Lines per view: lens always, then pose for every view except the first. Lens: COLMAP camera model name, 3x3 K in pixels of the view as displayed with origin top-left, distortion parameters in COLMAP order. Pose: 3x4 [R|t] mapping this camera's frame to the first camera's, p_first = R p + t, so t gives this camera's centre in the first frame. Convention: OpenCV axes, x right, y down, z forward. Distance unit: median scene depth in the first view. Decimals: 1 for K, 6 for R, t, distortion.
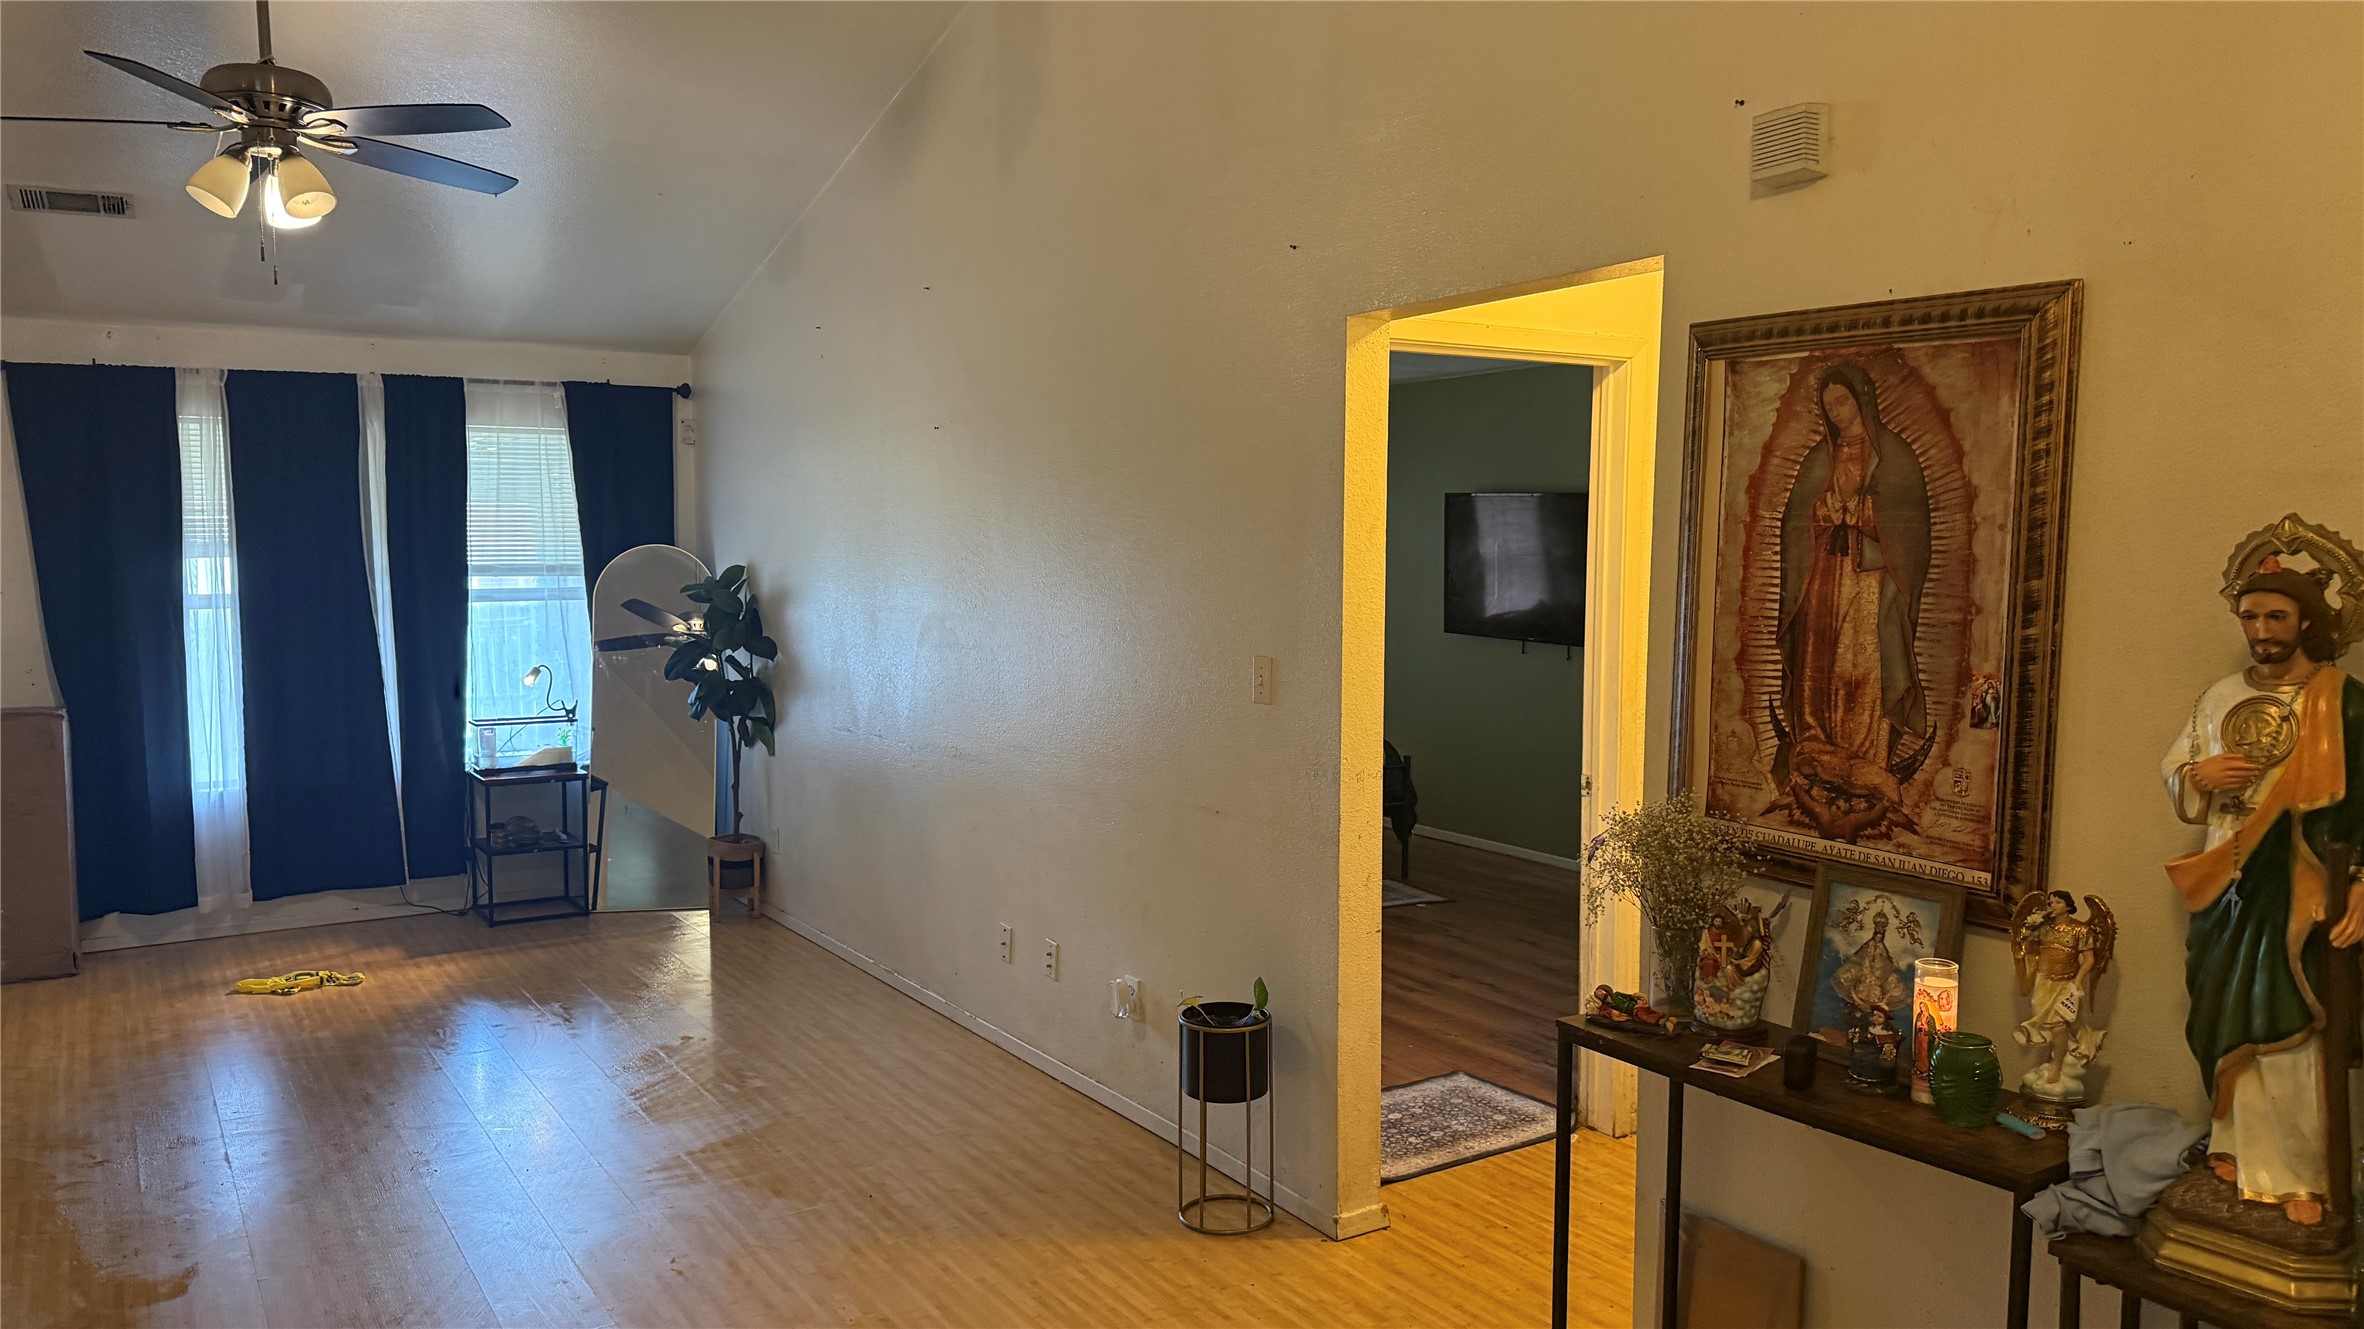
lens RADIAL K [[1665.4, 0, 1202.3], [0, 1665.4, 664.4], [0, 0, 1]] dist [0.095081, -0.137176]
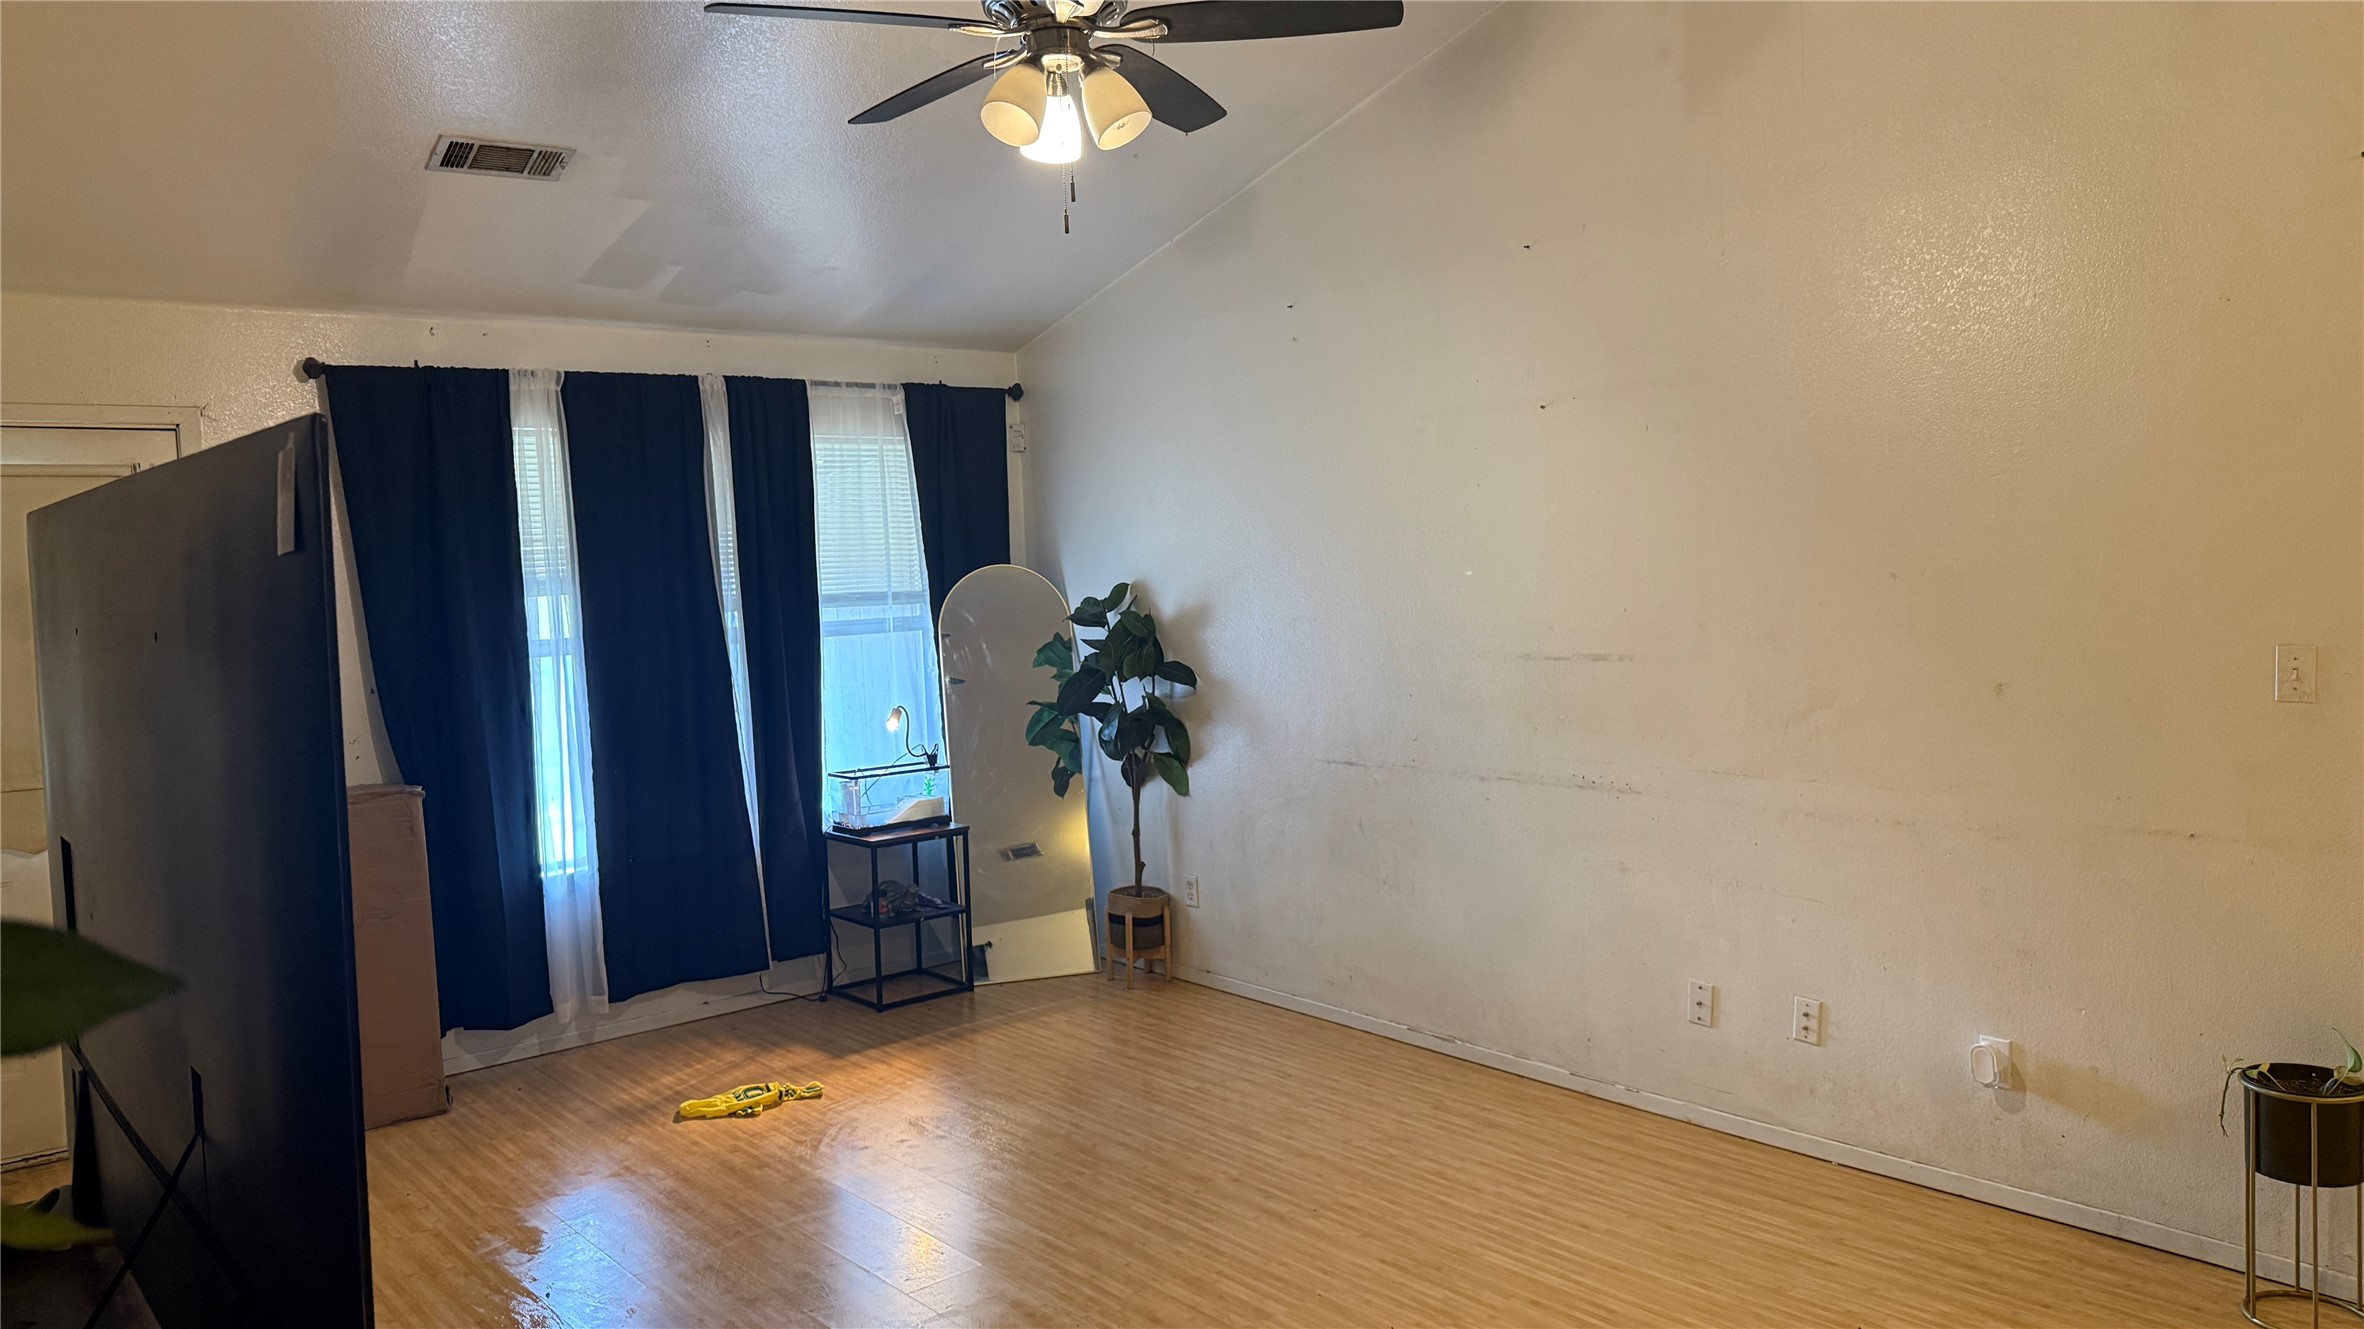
lens RADIAL K [[1665.4, 0, 1171.9], [0, 1665.4, 637.9], [0, 0, 1]] dist [0.095081, -0.137176]
pose [[0.992106, -0.041287, 0.118412, -0.371342], [0.044495, 0.998707, -0.024577, -0.007558], [-0.117244, 0.029652, 0.992660, 0.132933]]
